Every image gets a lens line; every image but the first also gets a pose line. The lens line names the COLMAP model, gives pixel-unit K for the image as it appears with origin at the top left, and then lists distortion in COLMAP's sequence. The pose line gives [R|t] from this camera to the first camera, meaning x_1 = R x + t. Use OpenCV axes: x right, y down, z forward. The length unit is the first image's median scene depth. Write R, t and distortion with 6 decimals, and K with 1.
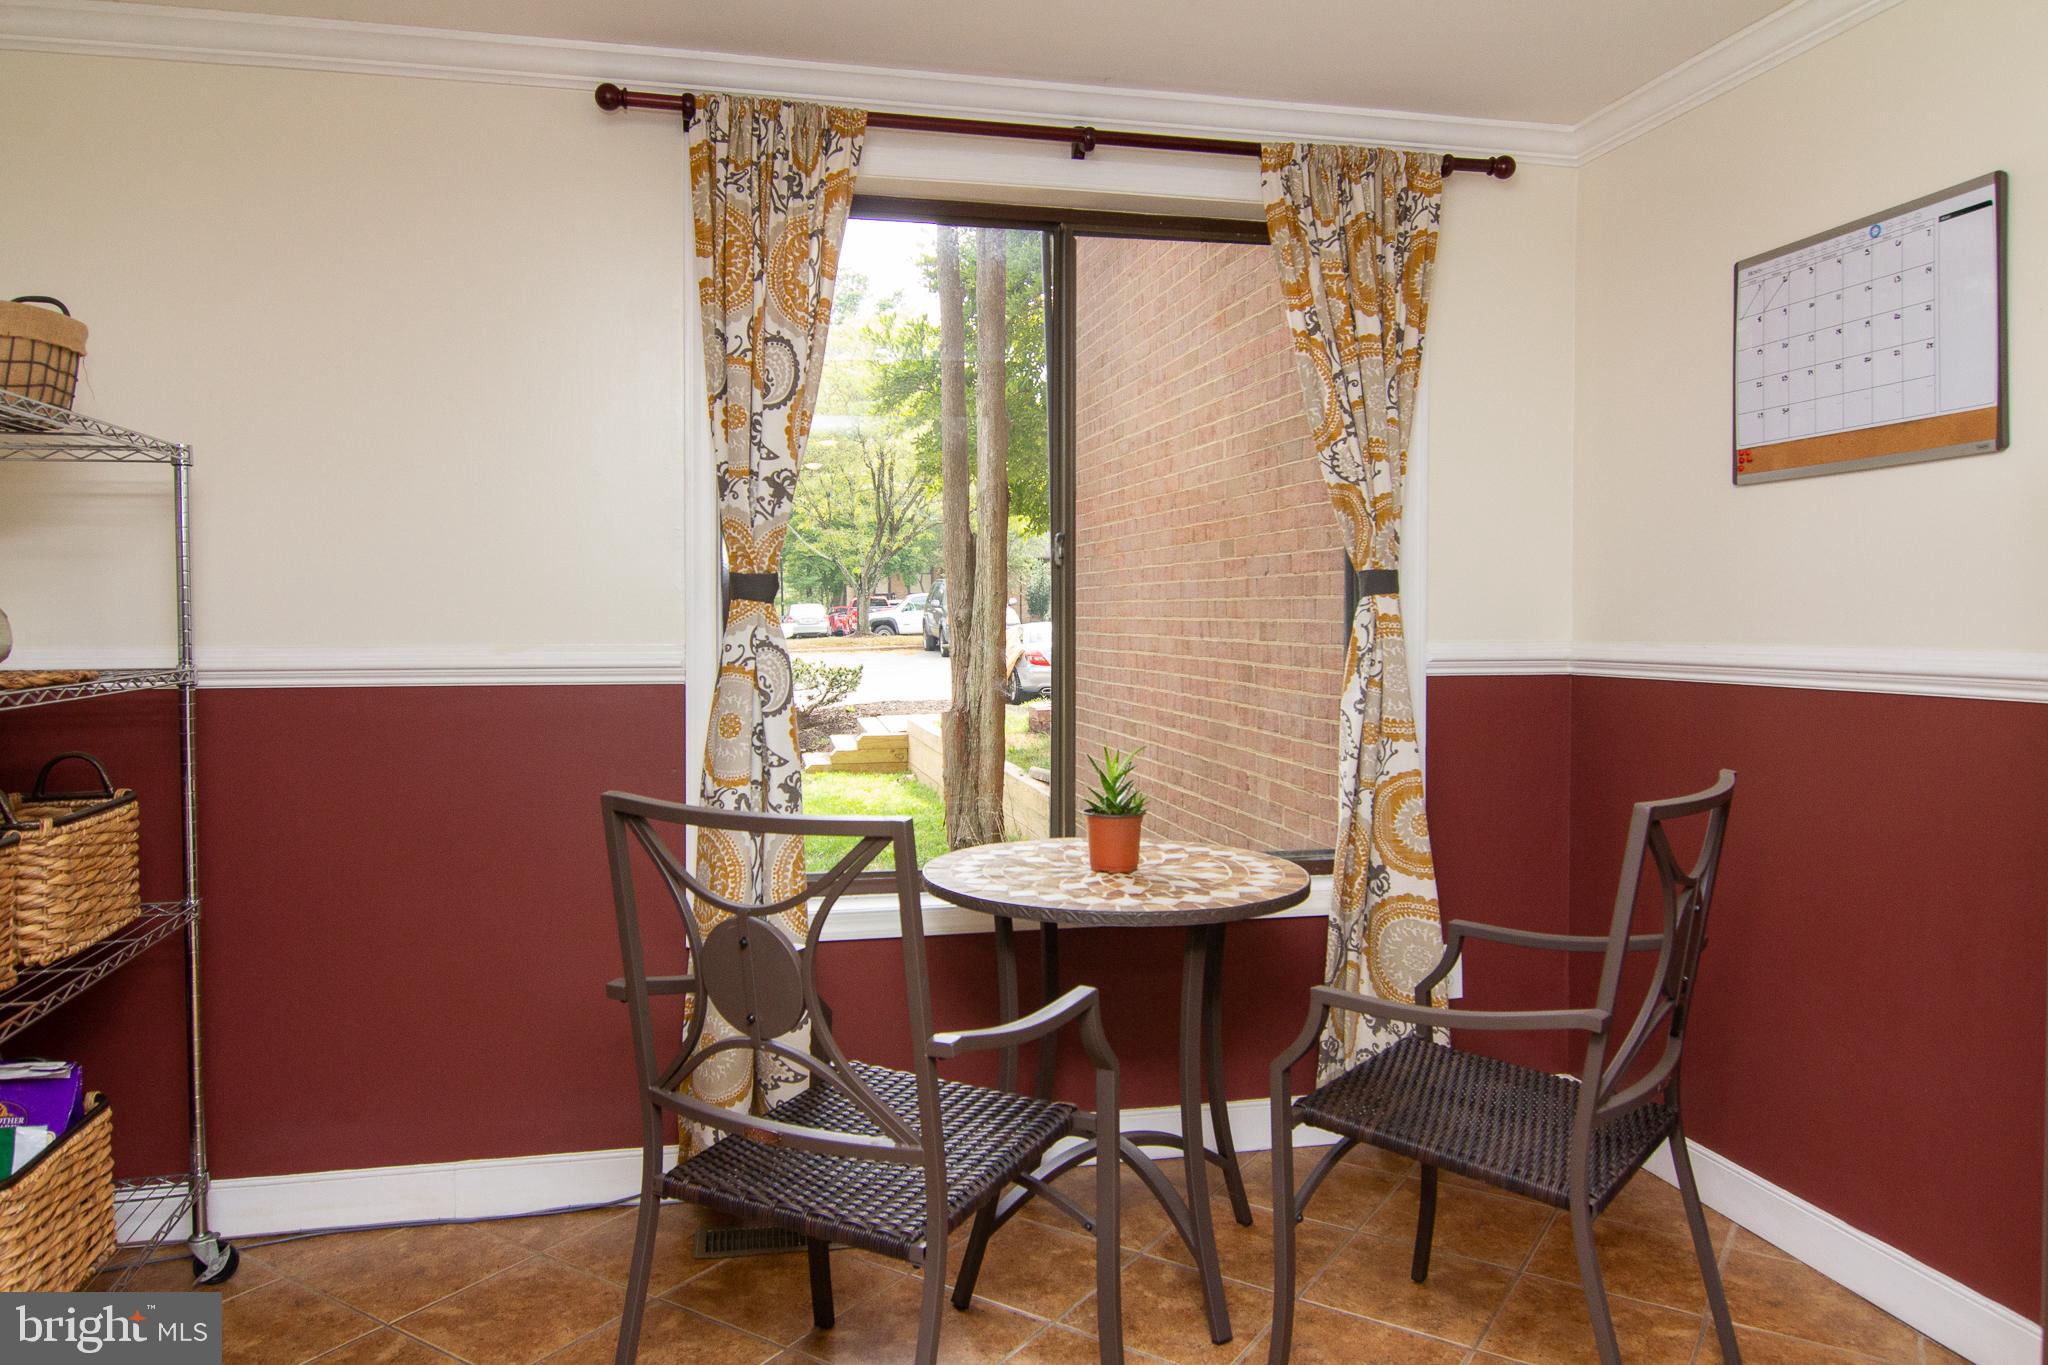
lens RADIAL K [[1412.8, 0, 1028.0], [0, 1412.8, 643.6], [0, 0, 1]] dist [-0.012957, -0.001732]
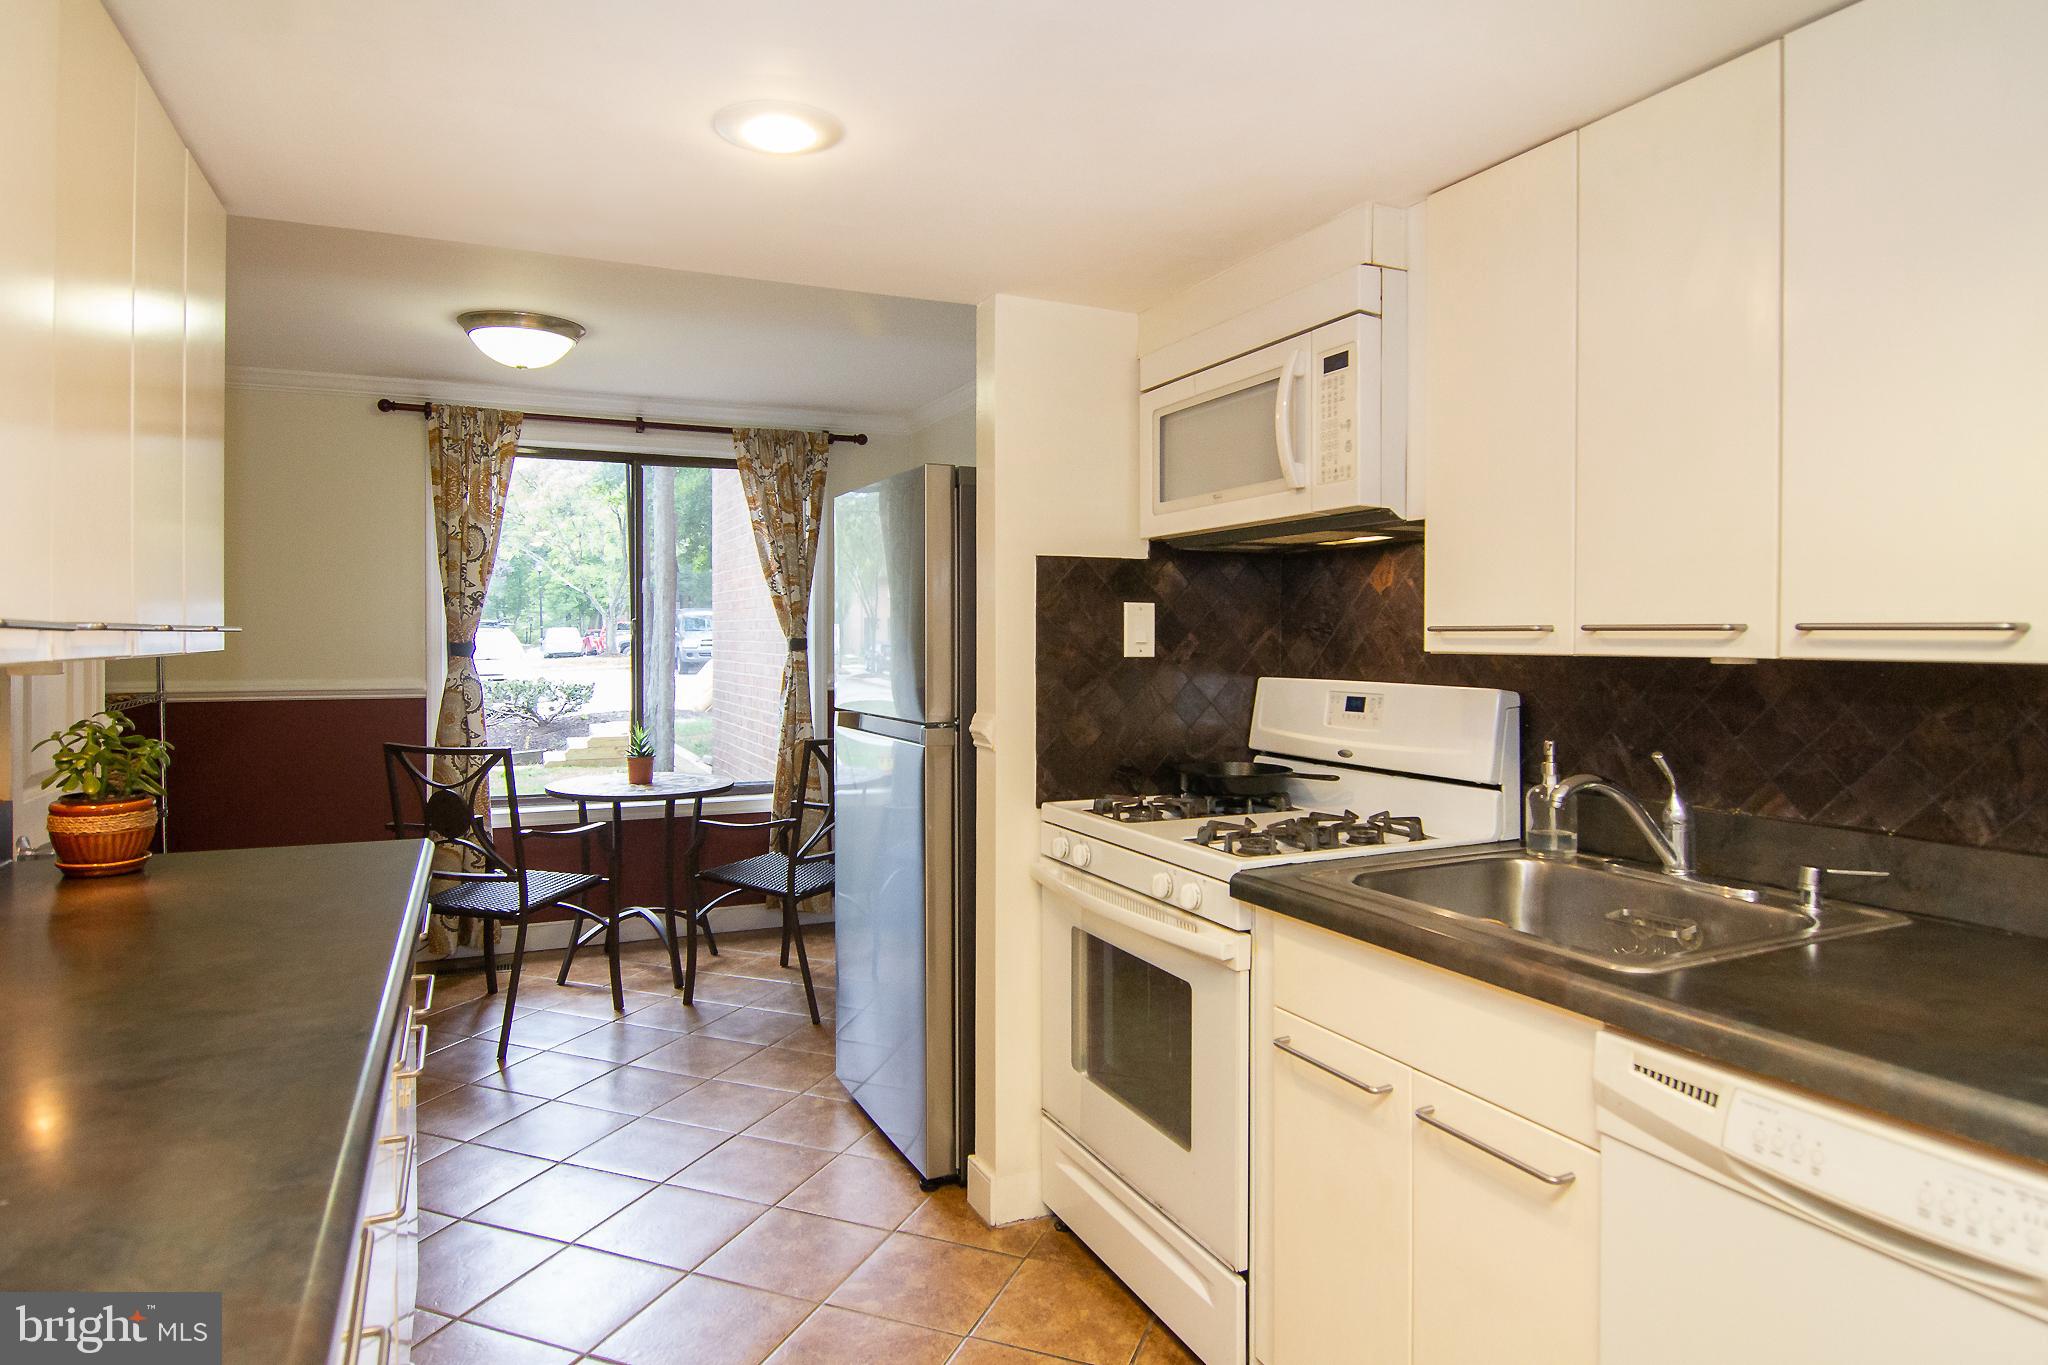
lens RADIAL K [[1185.3, 0, 1020.4], [0, 1185.3, 653.6], [0, 0, 1]] dist [-0.022502, 0.001982]
pose [[0.977485, -0.003157, 0.210981, 0.224074], [0.004408, 0.999975, -0.005460, -0.021272], [-0.210958, 0.006267, 0.977475, -0.796663]]
